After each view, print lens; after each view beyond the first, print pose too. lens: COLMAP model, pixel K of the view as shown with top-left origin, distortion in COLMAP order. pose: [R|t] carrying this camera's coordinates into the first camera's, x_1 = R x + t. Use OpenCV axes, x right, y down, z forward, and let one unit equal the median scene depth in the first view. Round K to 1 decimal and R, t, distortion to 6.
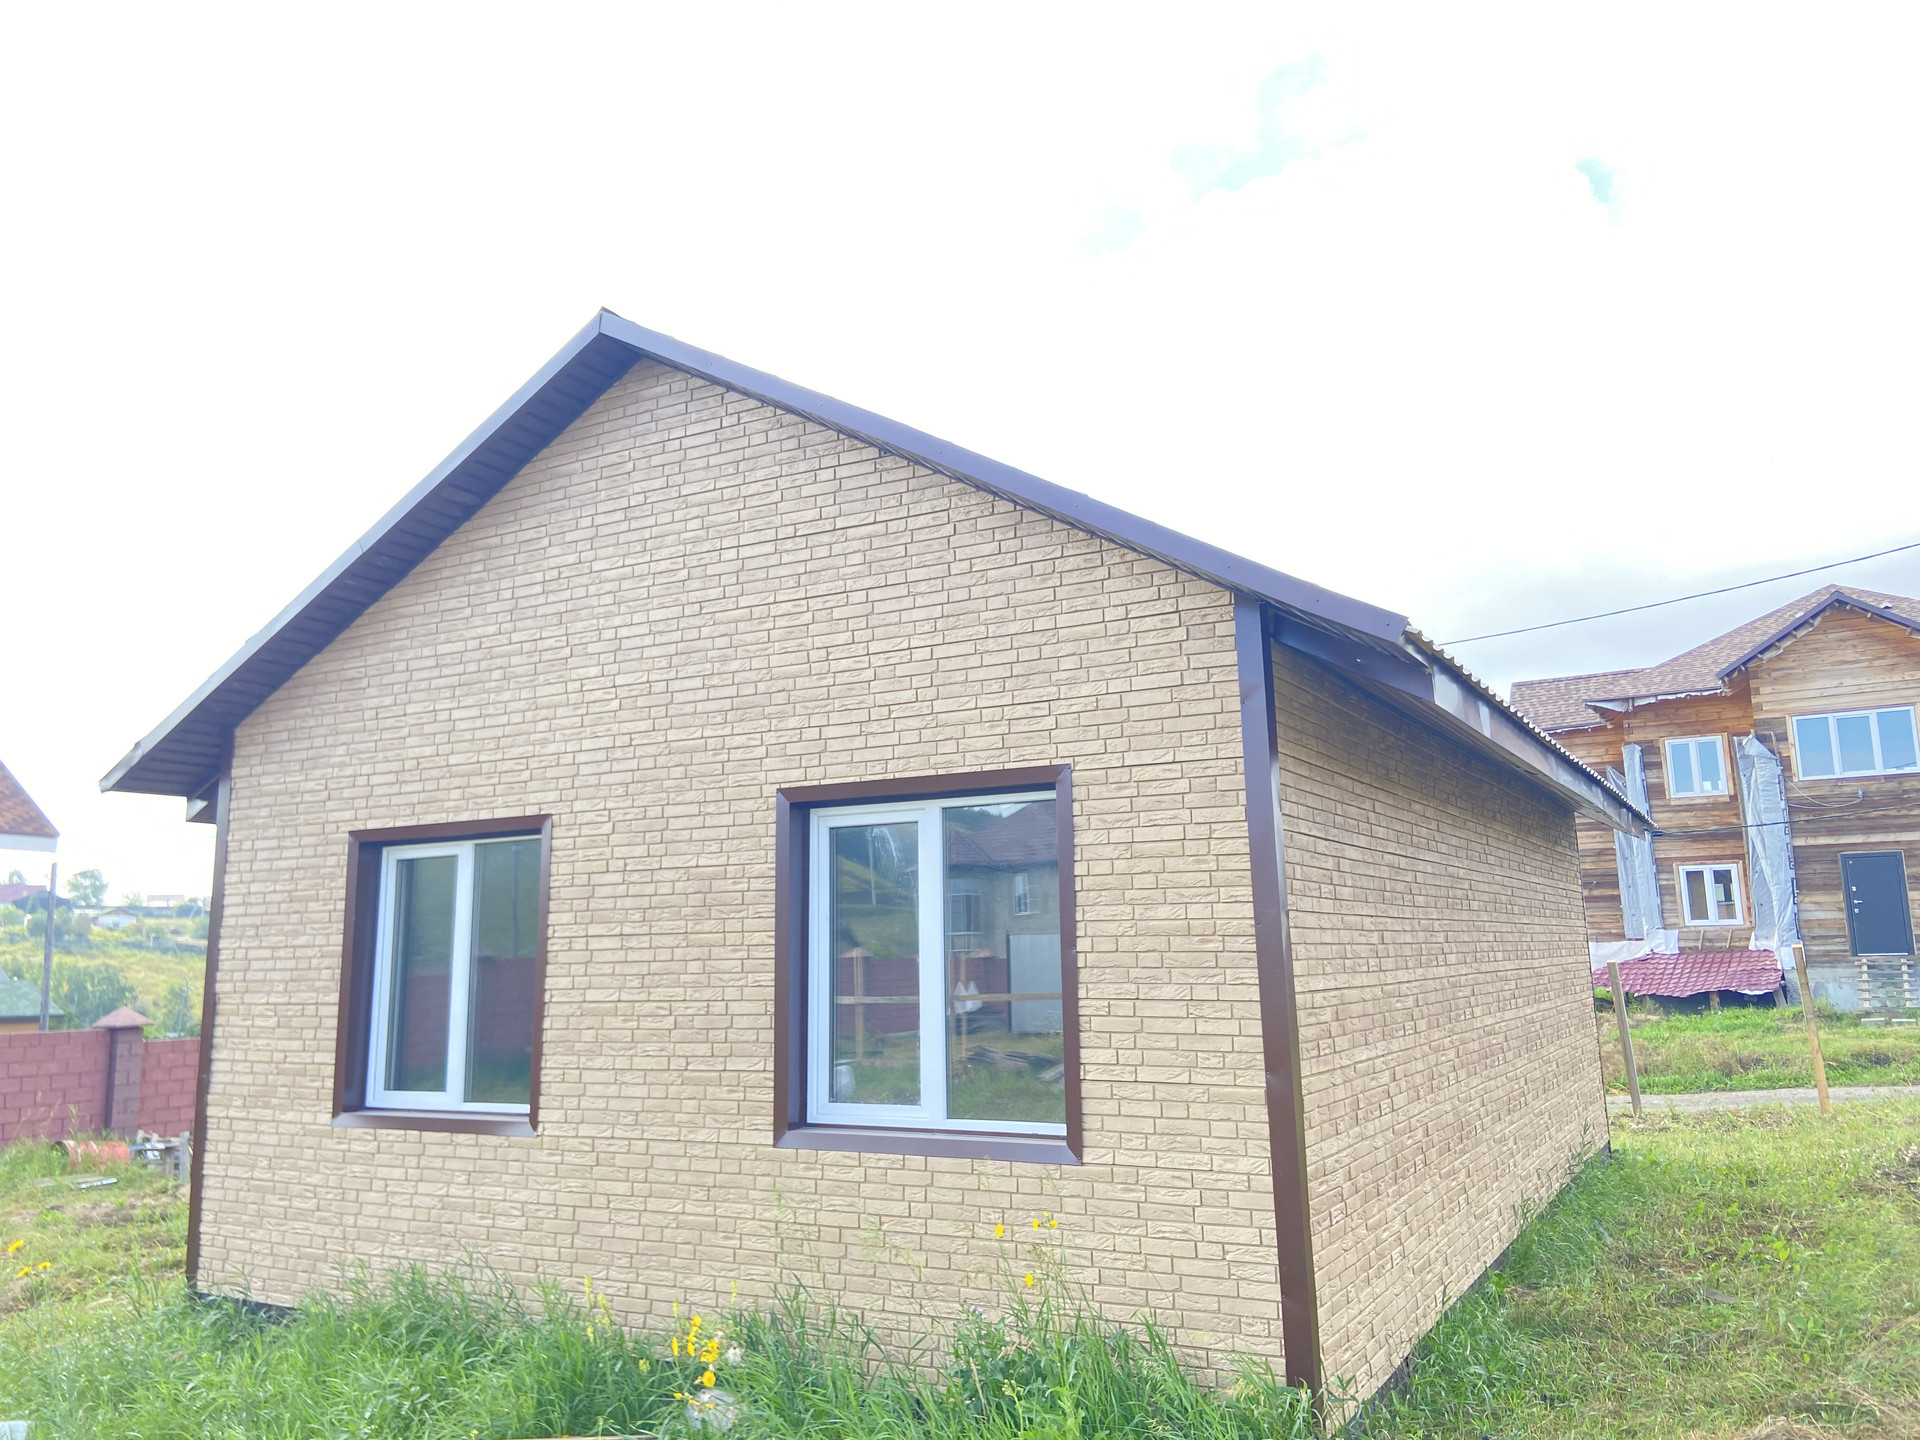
lens RADIAL K [[1462.2, 0, 960.0], [0, 1462.2, 720.0], [0, 0, 1]] dist [0.058901, 0.000894]
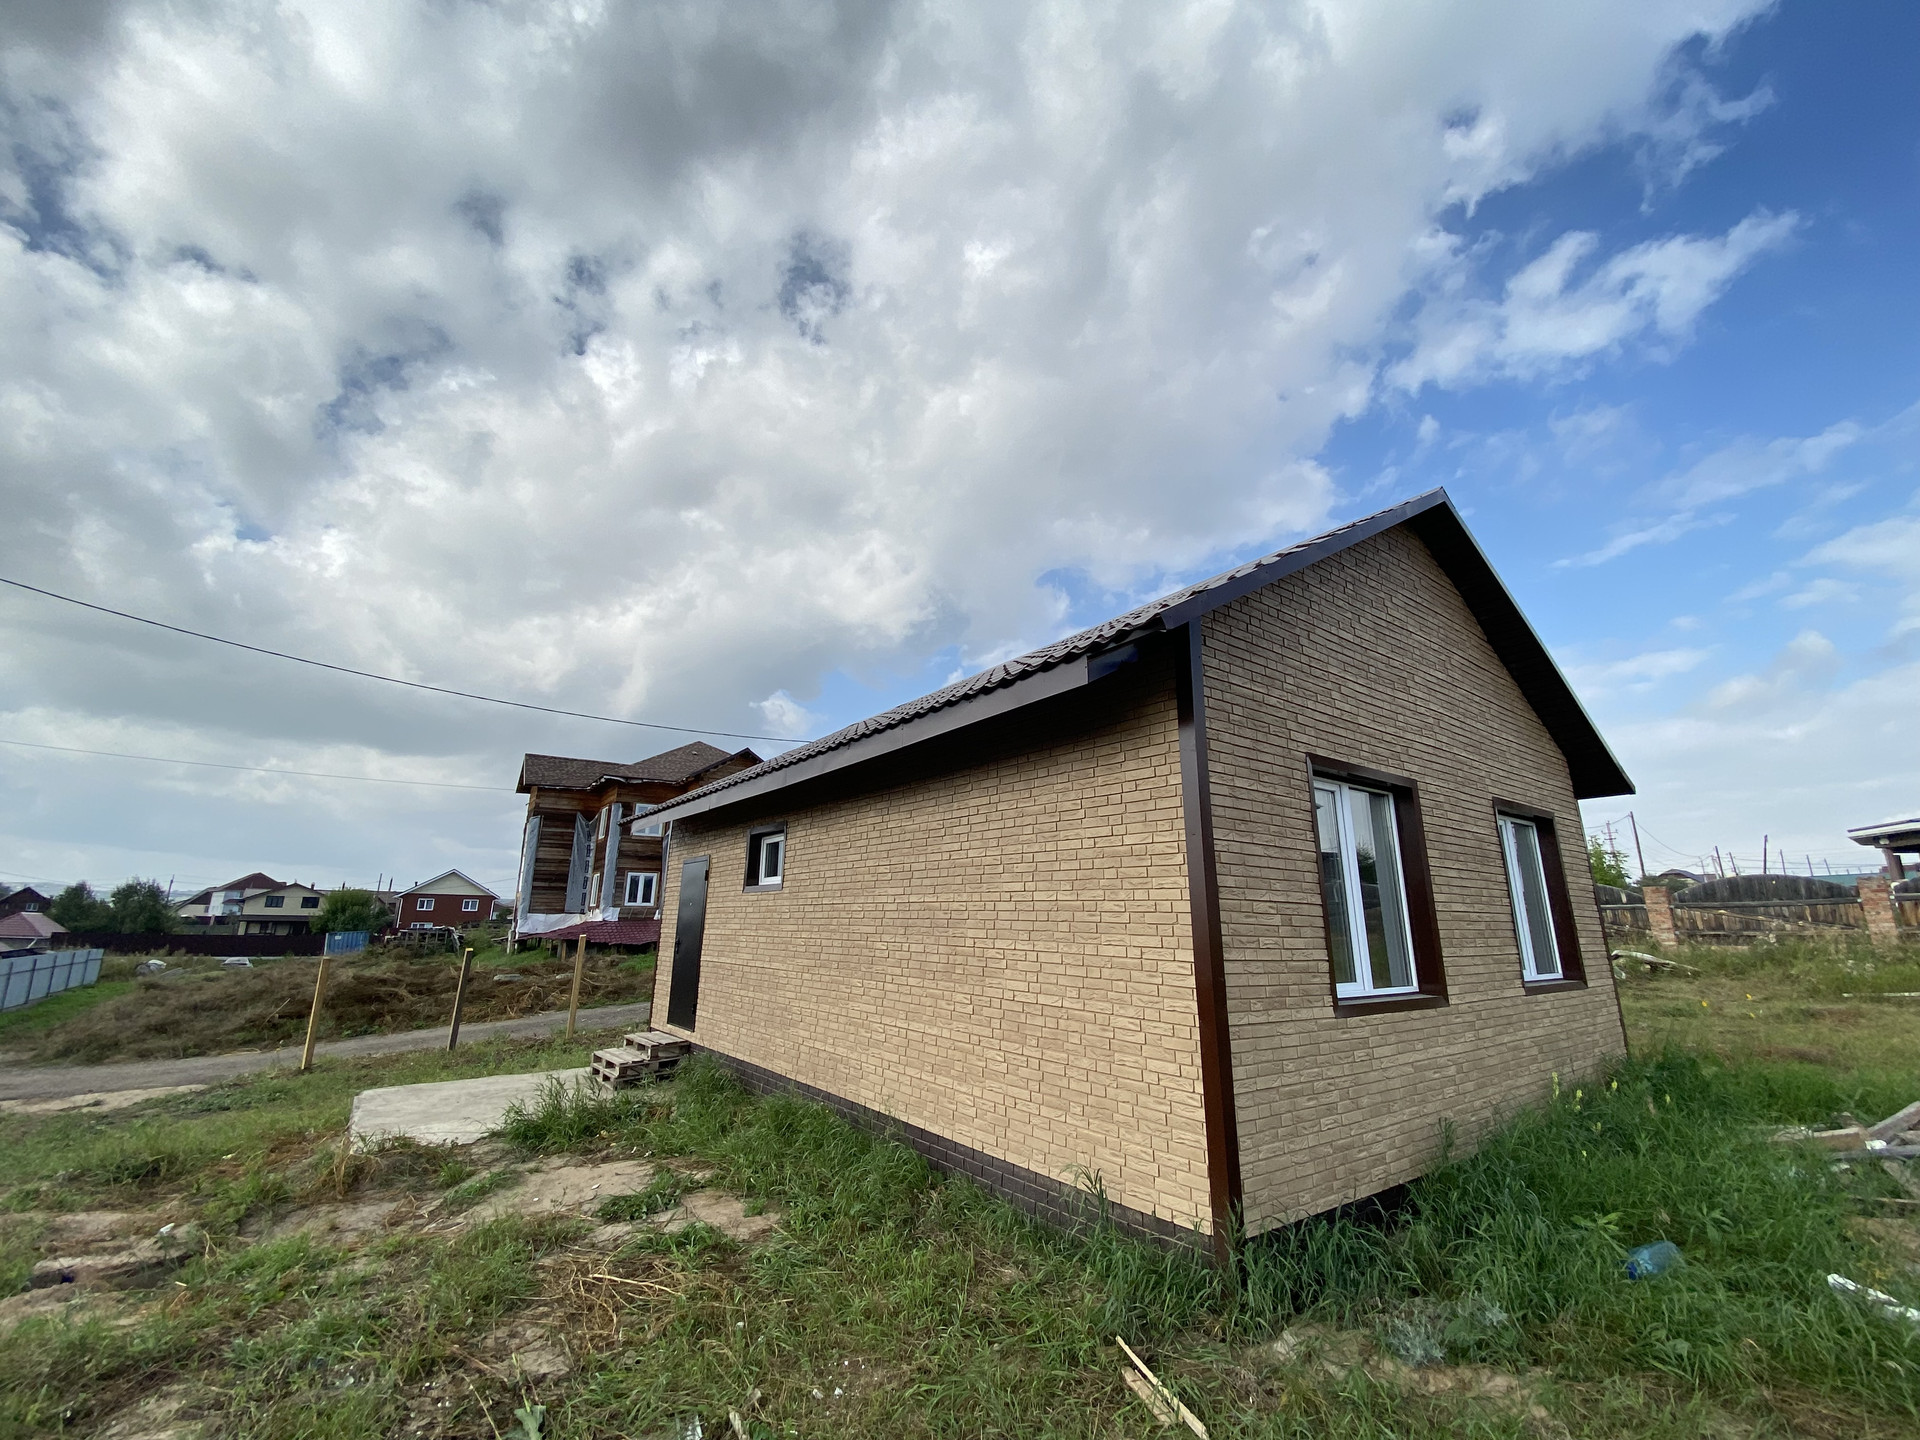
lens RADIAL K [[773.5, 0, 954.7], [0, 773.5, 718.1], [0, 0, 1]] dist [0.029951, -0.028415]
pose [[0.403059, 0.258469, 0.877916, -0.251270], [-0.160659, 0.964375, -0.210164, 0.052194], [-0.900962, -0.056336, 0.430225, 0.234780]]
